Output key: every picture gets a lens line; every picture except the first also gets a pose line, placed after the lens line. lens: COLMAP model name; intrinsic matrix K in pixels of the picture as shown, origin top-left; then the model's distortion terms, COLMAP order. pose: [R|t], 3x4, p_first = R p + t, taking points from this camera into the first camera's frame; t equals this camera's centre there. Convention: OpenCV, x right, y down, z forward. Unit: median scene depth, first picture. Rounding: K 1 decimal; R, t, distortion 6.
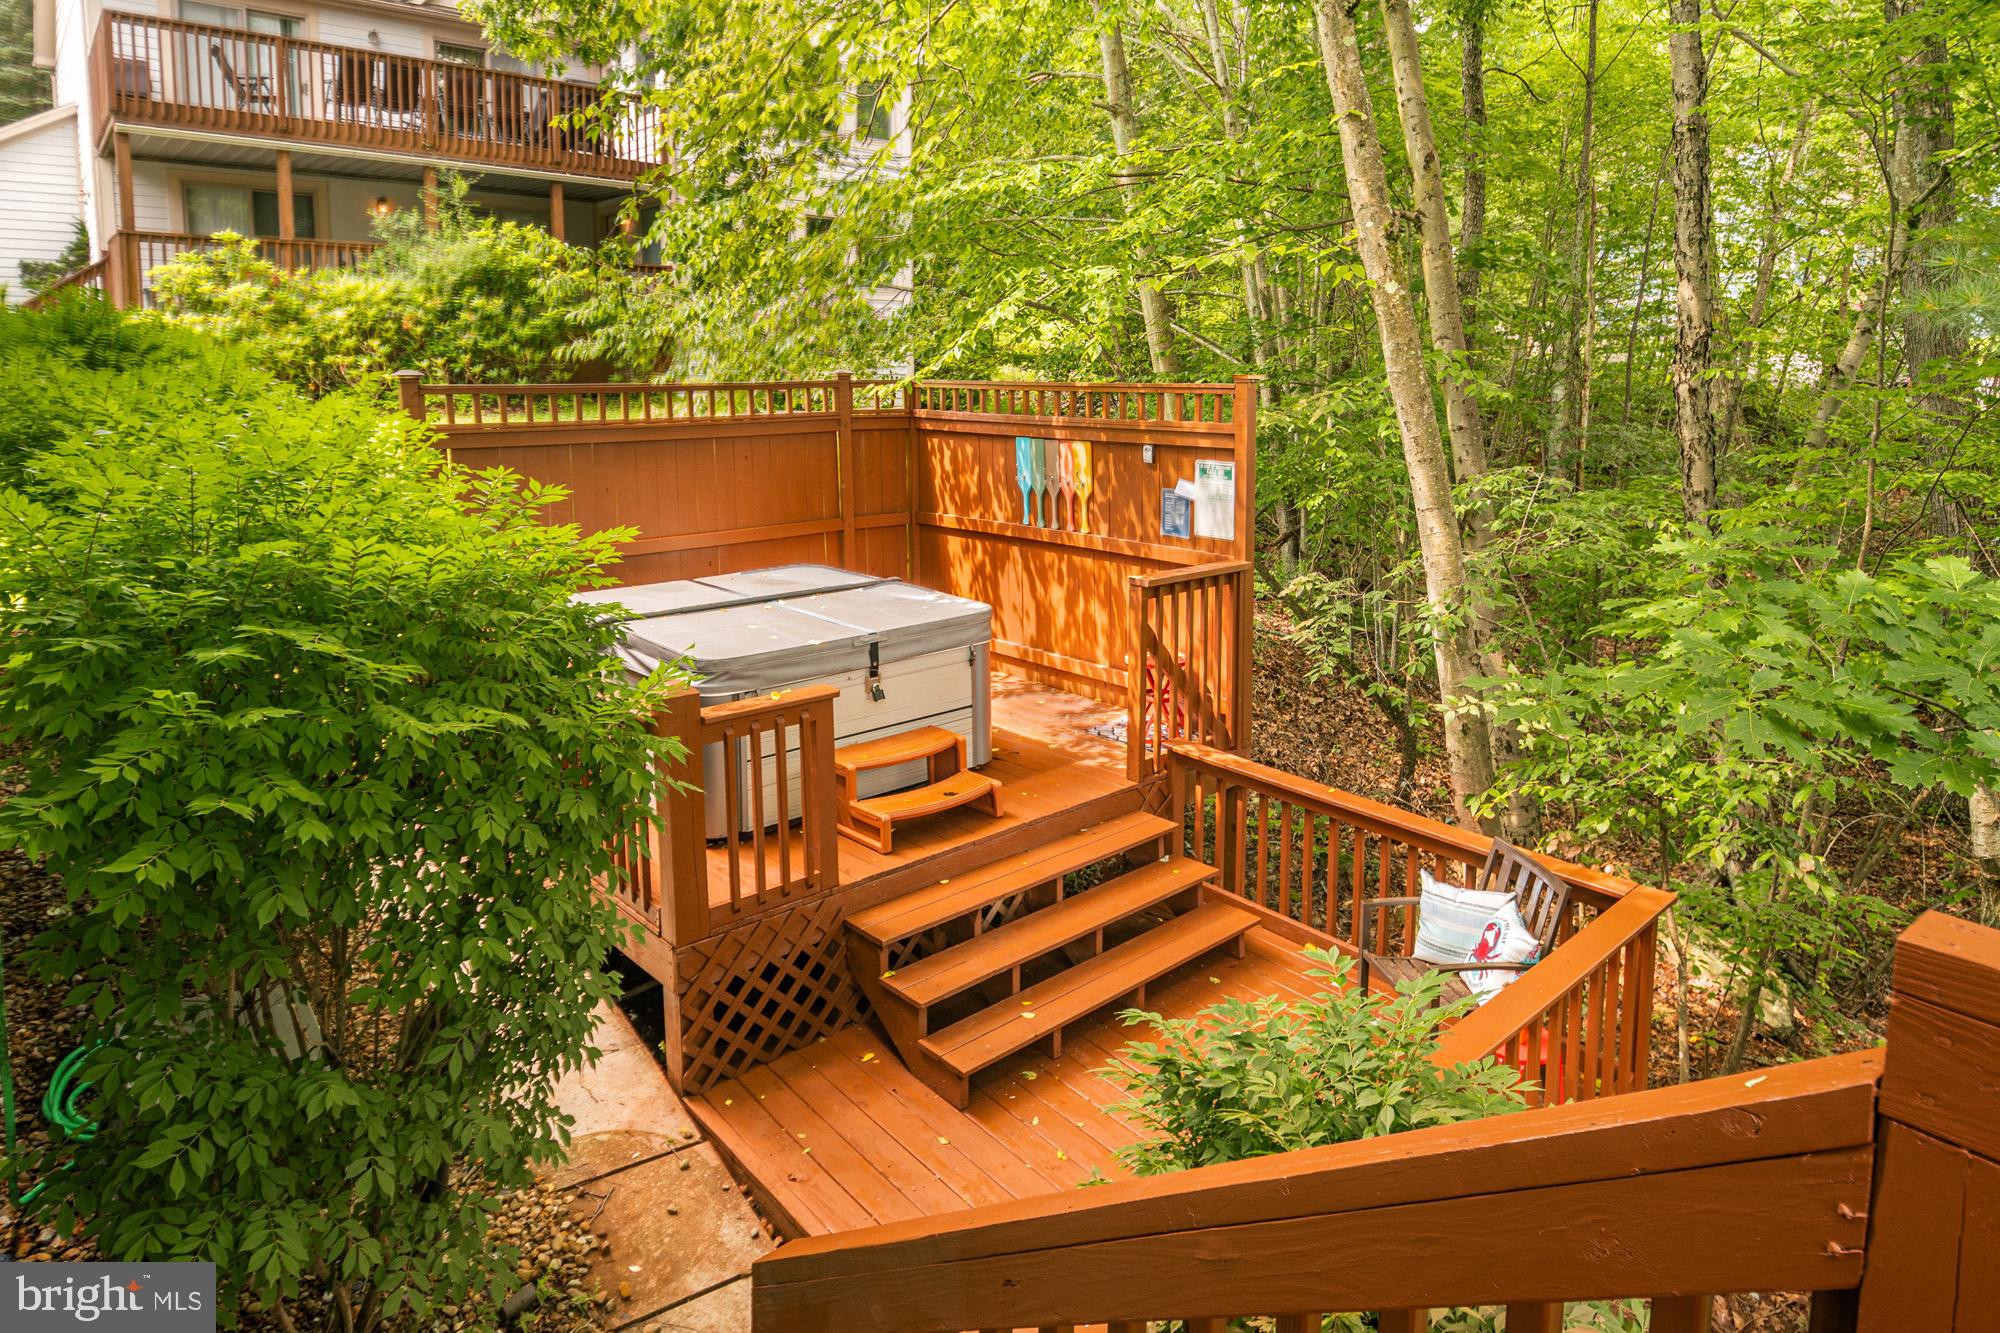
lens RADIAL K [[1102.9, 0, 969.2], [0, 1102.9, 497.8], [0, 0, 1]] dist [0.008914, 0.000308]
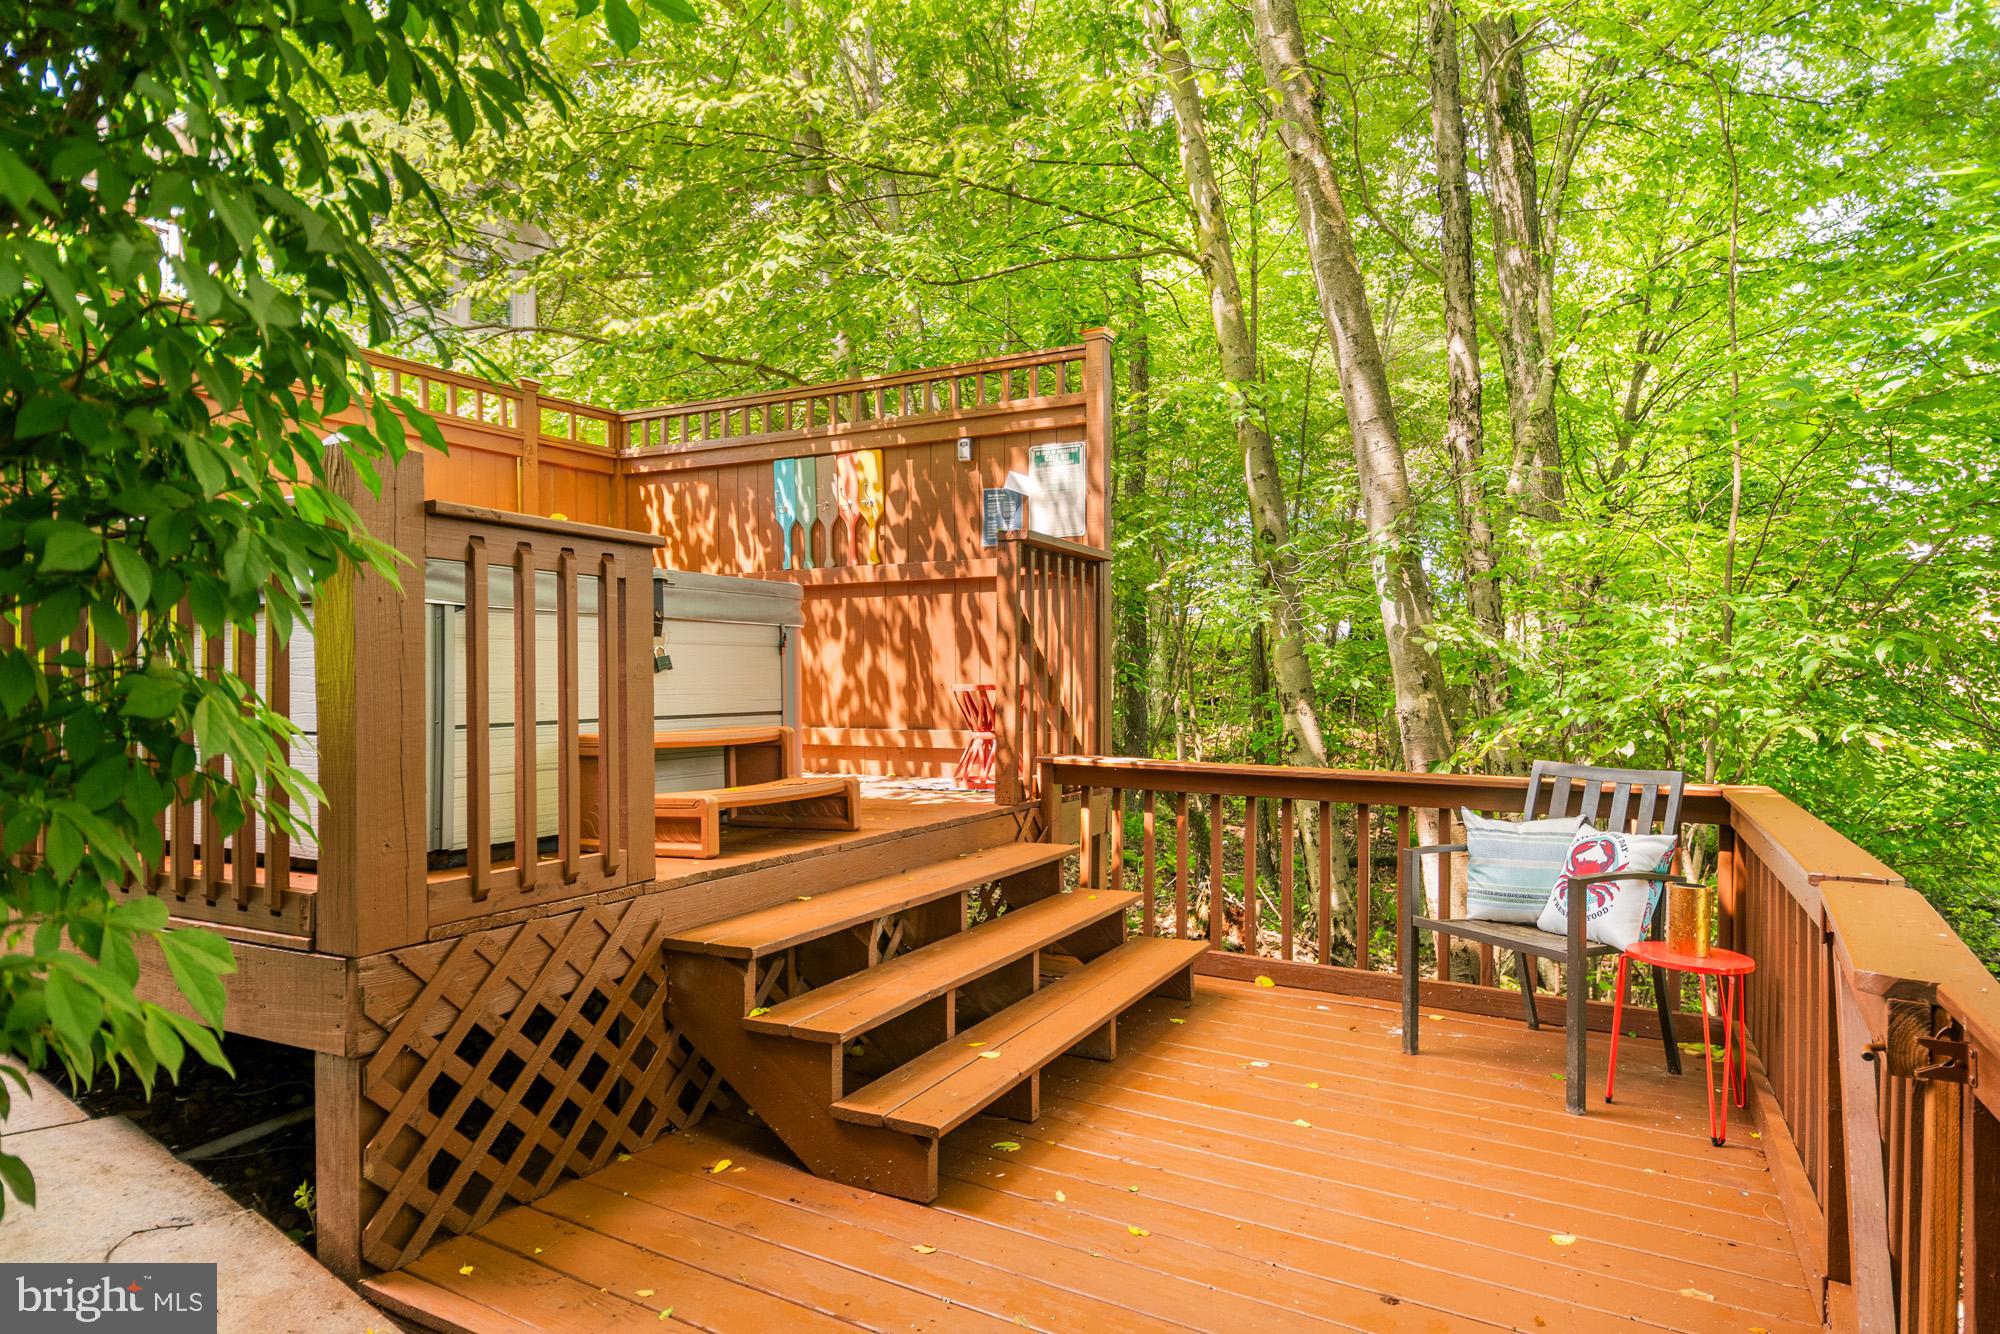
lens RADIAL K [[1102.9, 0, 998.0], [0, 1102.9, 670.9], [0, 0, 1]] dist [0.008914, 0.000308]
pose [[0.933999, 0.010452, 0.357124, -0.107583], [0.020770, 0.996293, -0.083479, 0.200945], [-0.356672, 0.085386, 0.930319, 0.268162]]
